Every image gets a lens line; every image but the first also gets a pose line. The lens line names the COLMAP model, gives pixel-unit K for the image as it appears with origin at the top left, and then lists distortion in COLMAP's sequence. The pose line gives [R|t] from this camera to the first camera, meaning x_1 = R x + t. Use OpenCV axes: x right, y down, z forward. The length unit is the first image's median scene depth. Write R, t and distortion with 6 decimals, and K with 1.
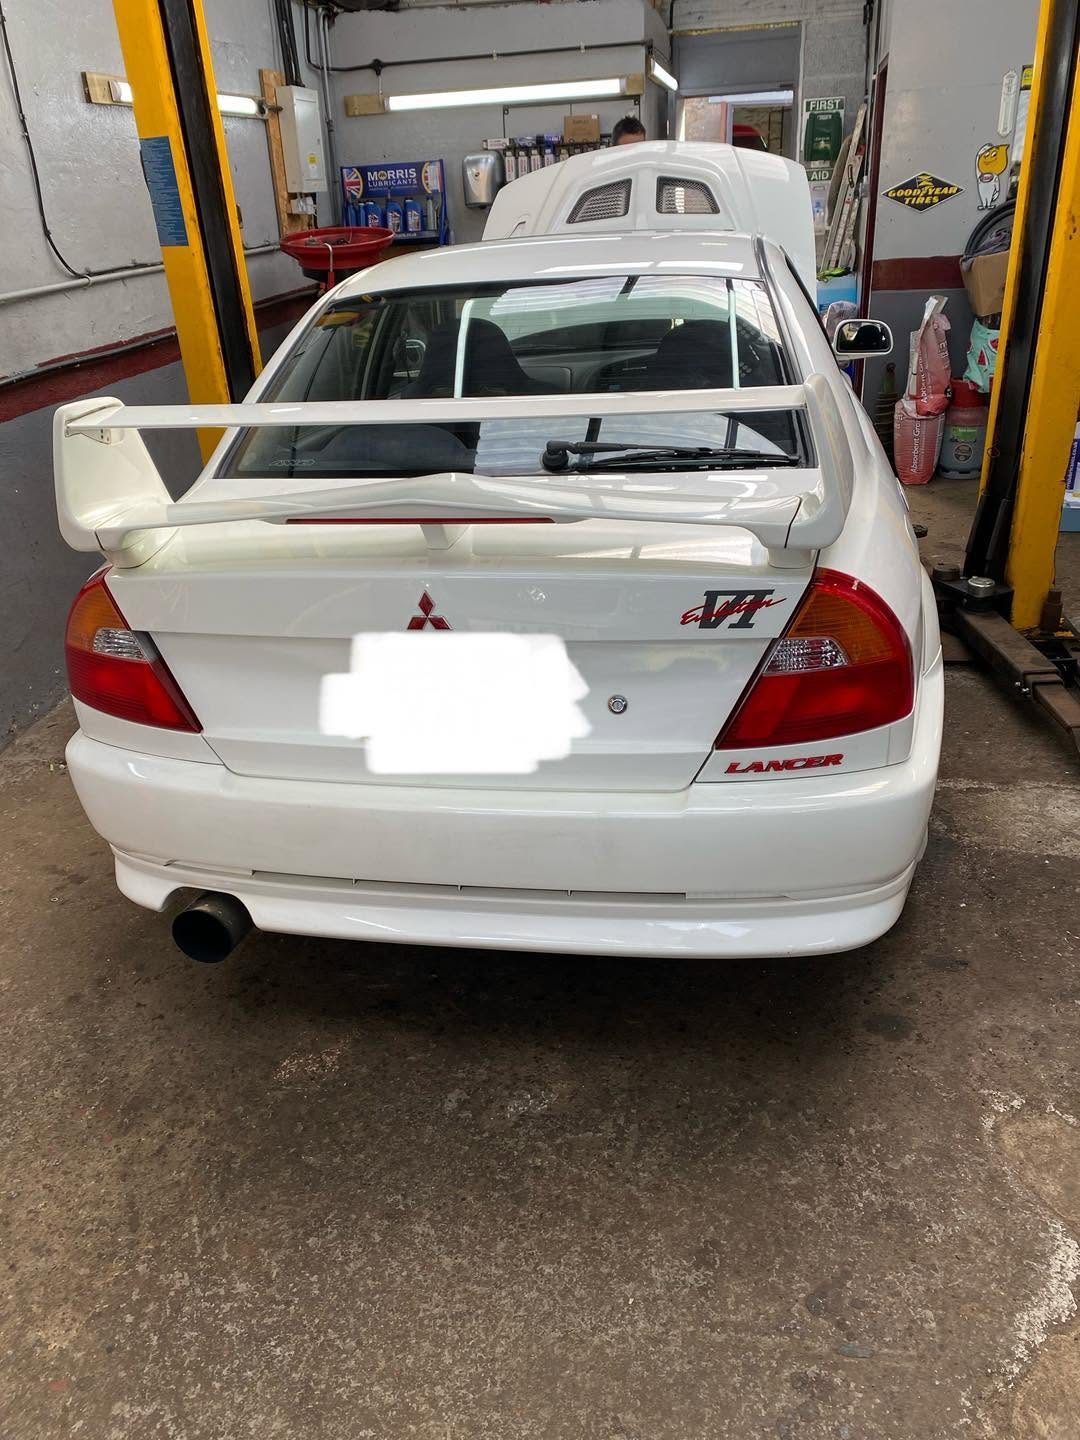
lens RADIAL K [[1102.0, 0, 542.0], [0, 1102.0, 727.3], [0, 0, 1]] dist [0.033047, -0.039079]
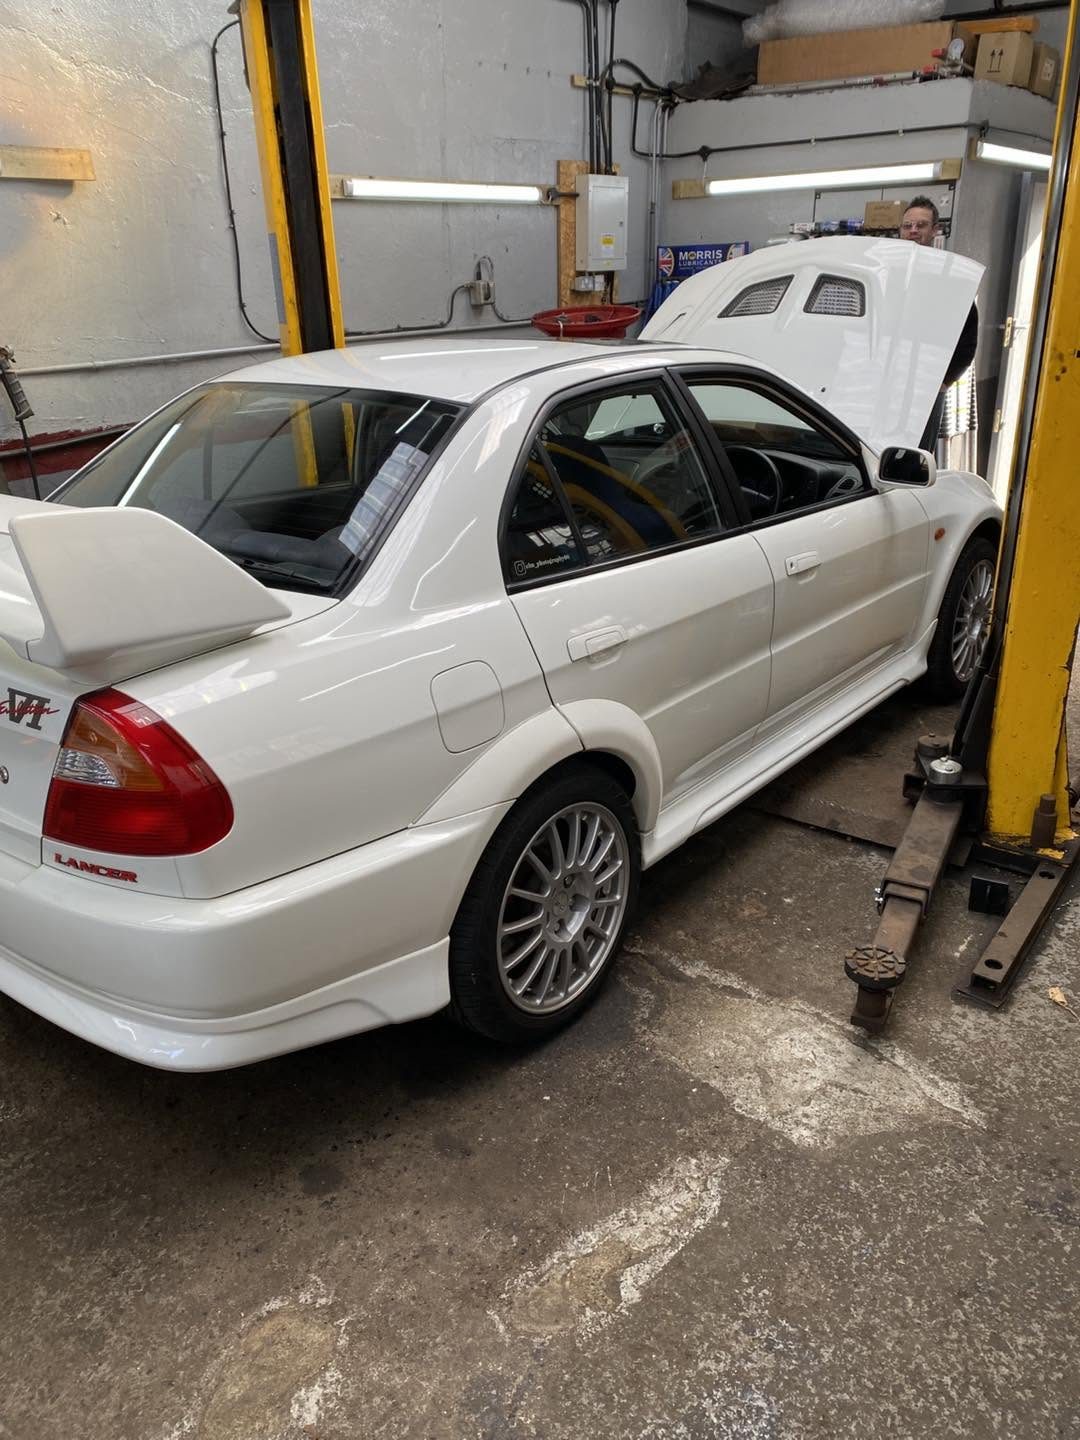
lens RADIAL K [[1102.0, 0, 548.1], [0, 1102.0, 720.2], [0, 0, 1]] dist [0.033047, -0.039079]
pose [[0.873077, 0.213390, -0.438408, 0.395642], [-0.233557, 0.972309, 0.008138, -0.081261], [0.428005, 0.095288, 0.898739, 0.089887]]
